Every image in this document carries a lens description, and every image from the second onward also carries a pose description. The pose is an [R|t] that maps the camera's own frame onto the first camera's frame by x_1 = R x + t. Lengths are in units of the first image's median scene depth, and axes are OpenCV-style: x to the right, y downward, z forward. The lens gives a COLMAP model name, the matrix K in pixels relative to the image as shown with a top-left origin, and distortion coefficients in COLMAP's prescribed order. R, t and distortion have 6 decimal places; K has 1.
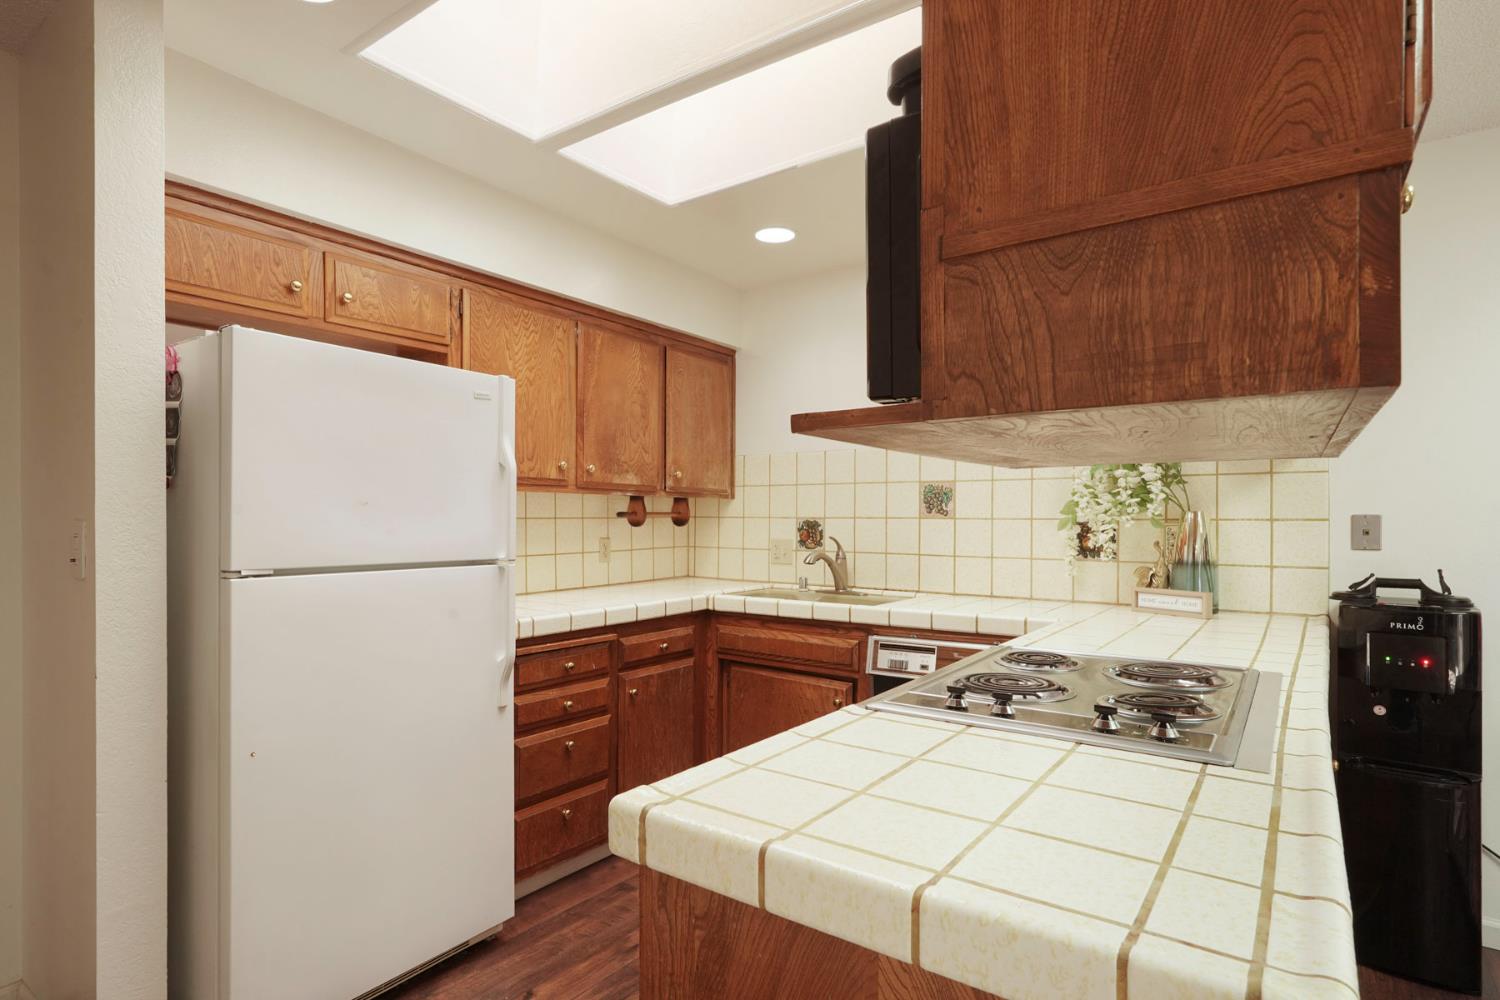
lens RADIAL K [[769.6, 0, 750.0], [0, 769.6, 500.0], [0, 0, 1]] dist [-0.001125, -0.000203]
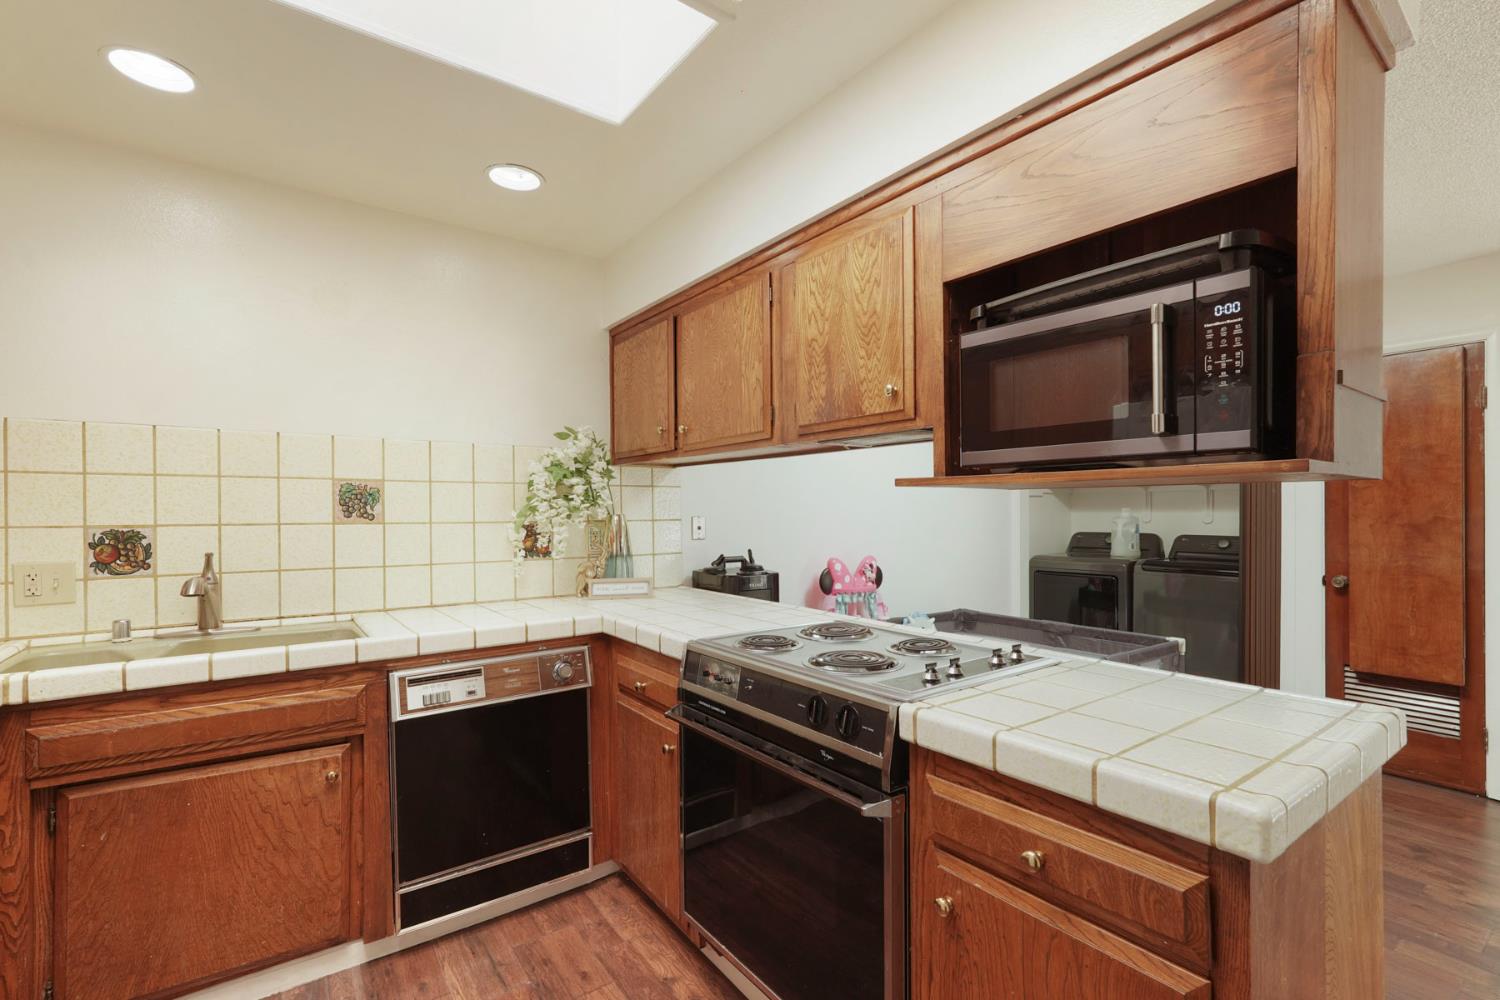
lens RADIAL K [[676.9, 0, 742.8], [0, 676.9, 504.2], [0, 0, 1]] dist [0.001689, 0.000414]
pose [[0.310701, 0.008283, 0.950472, -0.381143], [-0.015465, 0.999874, -0.003658, -0.001394], [-0.950382, -0.013563, 0.310790, 0.422935]]
